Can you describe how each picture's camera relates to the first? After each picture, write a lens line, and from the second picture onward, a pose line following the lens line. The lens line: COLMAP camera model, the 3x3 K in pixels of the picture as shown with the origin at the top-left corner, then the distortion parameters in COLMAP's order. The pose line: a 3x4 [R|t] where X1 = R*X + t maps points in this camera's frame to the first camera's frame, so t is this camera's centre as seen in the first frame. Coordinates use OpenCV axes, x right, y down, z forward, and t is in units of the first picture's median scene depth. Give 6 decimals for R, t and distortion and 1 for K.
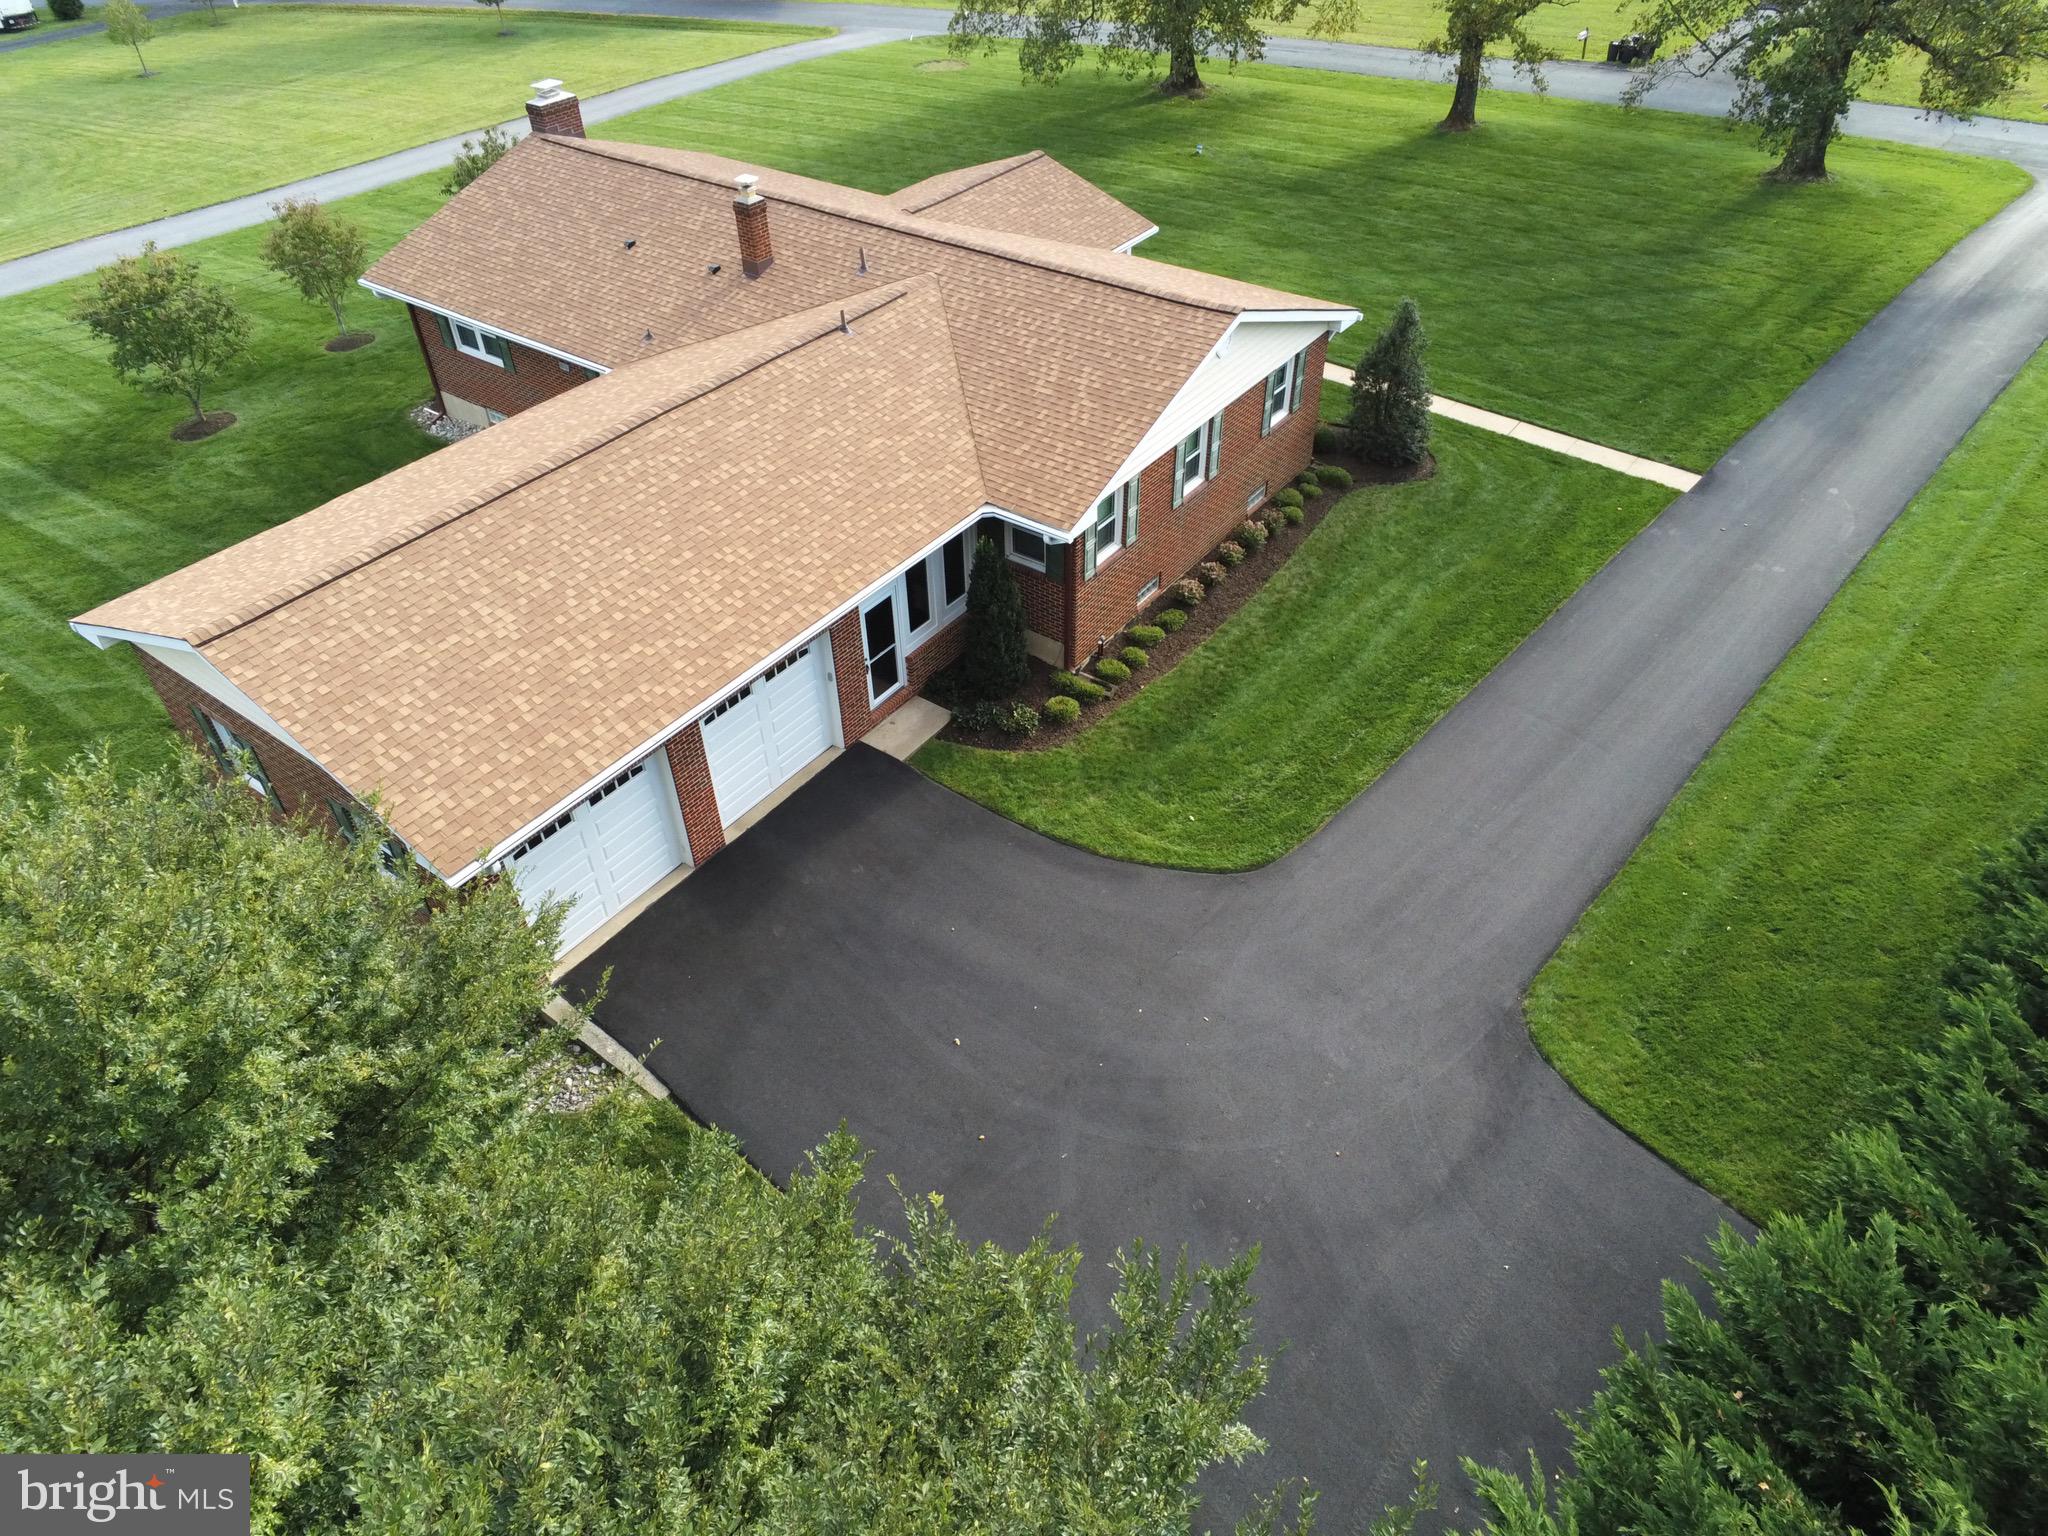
lens RADIAL K [[1331.6, 0, 1023.8], [0, 1331.6, 764.0], [0, 0, 1]] dist [0.002776, 0.001701]
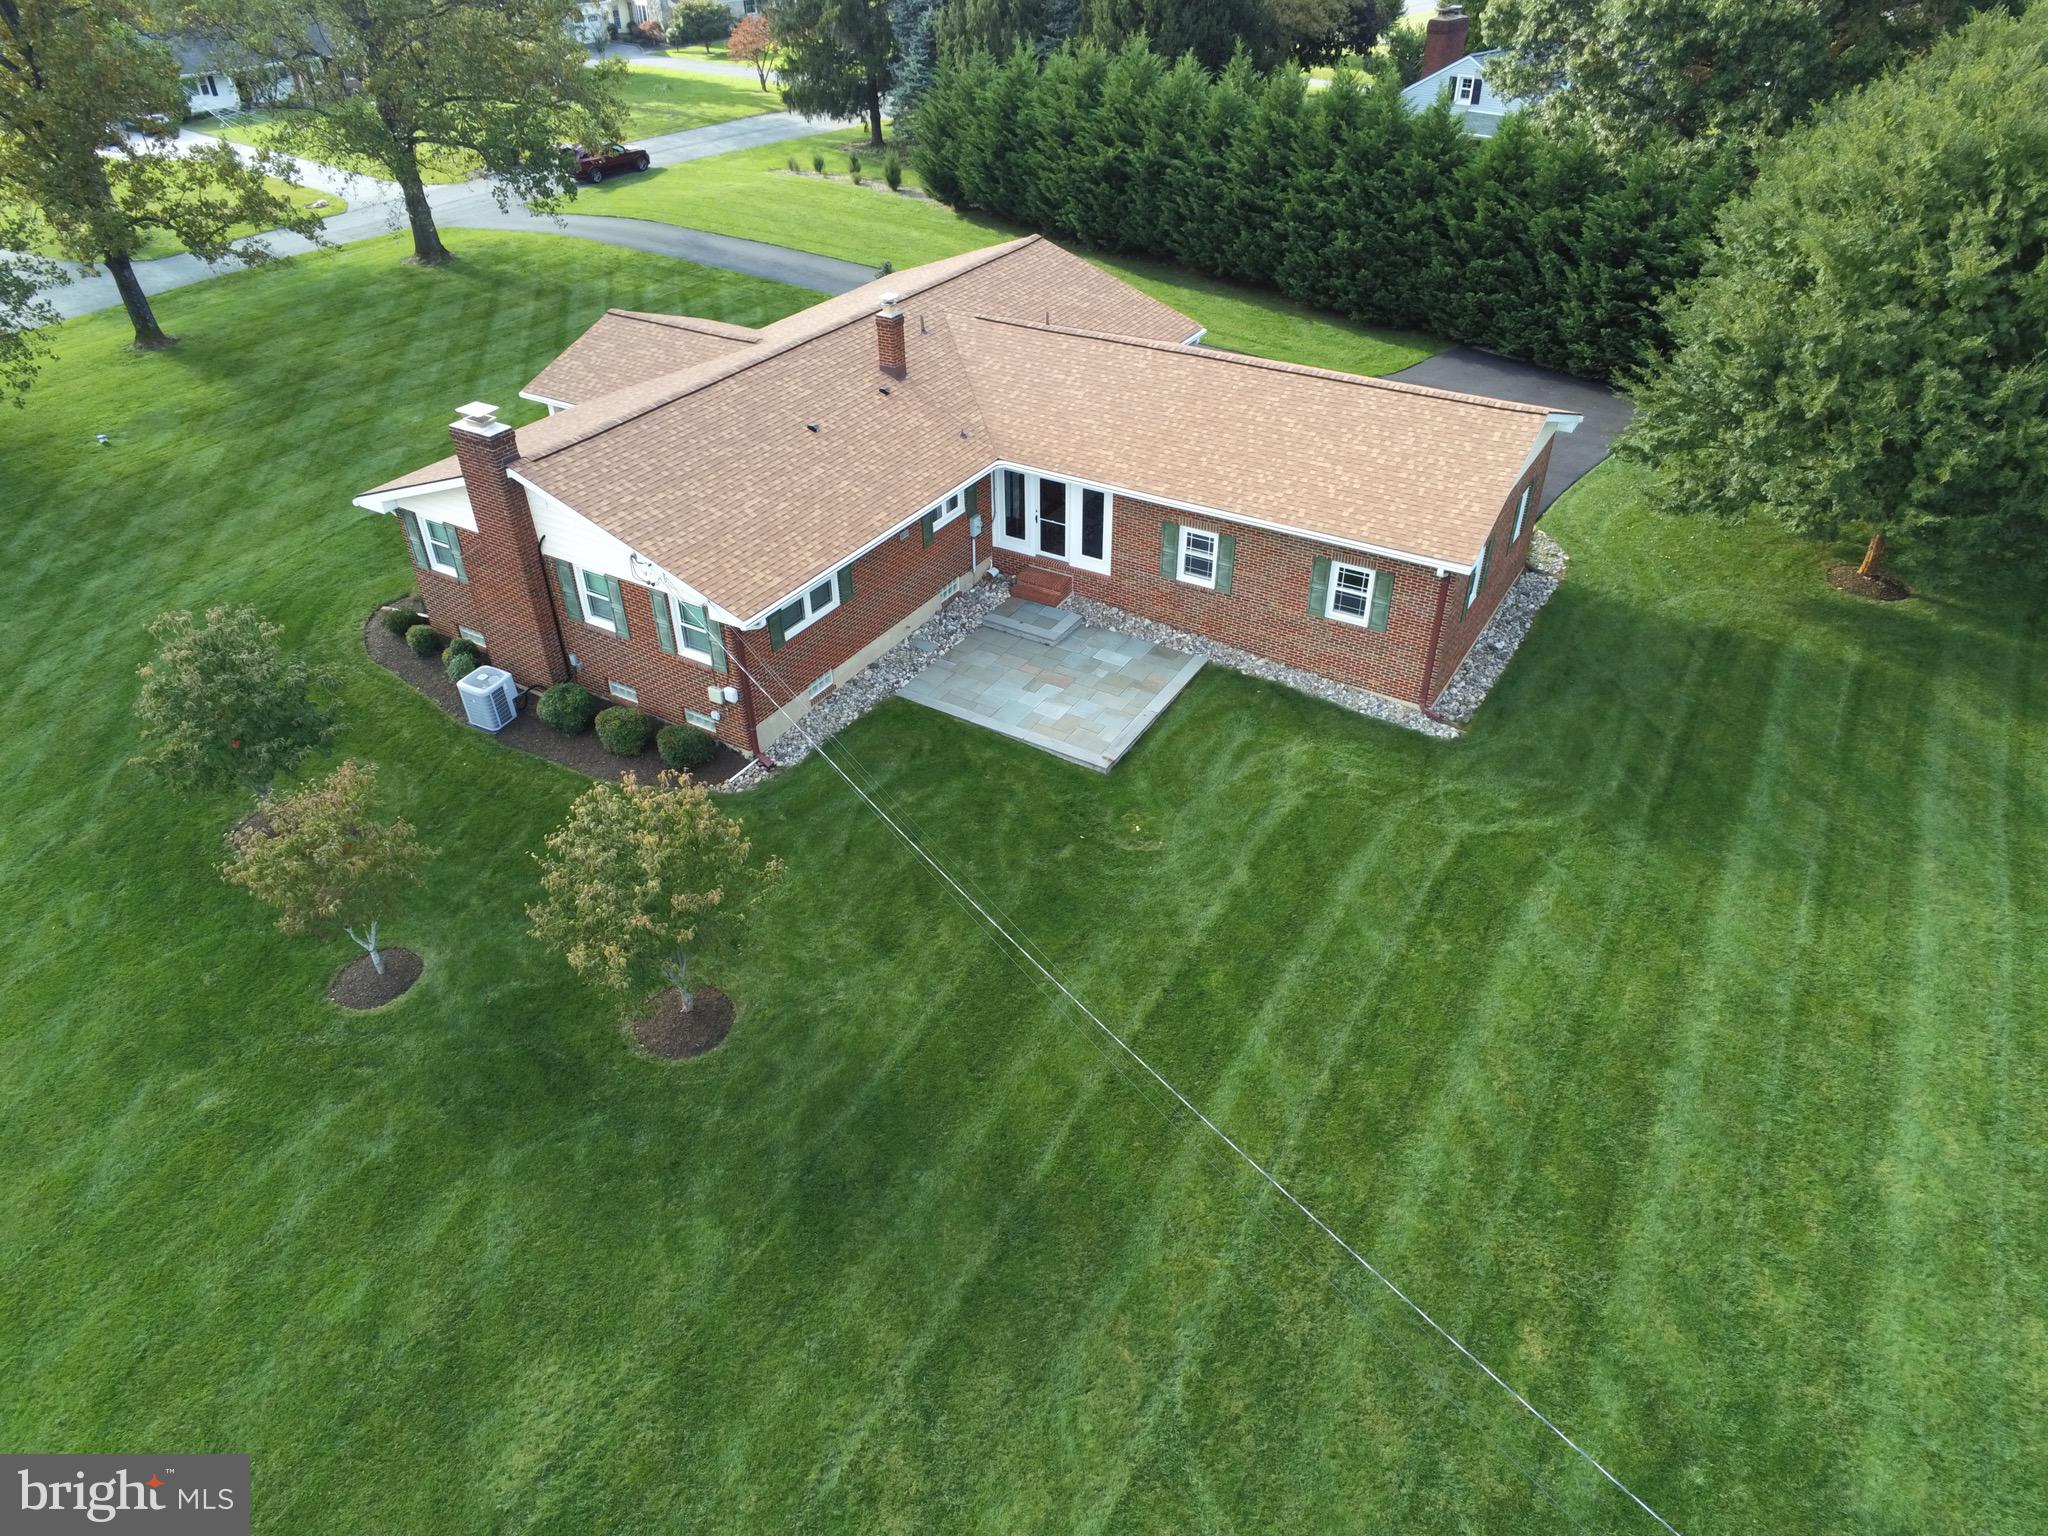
lens RADIAL K [[1331.6, 0, 1023.8], [0, 1331.6, 764.0], [0, 0, 1]] dist [0.002776, 0.001701]
pose [[-0.082746, -0.562188, 0.822860, -1.237174], [0.660737, 0.587172, 0.467606, -0.588347], [-0.746043, 0.582387, 0.322872, 0.688521]]
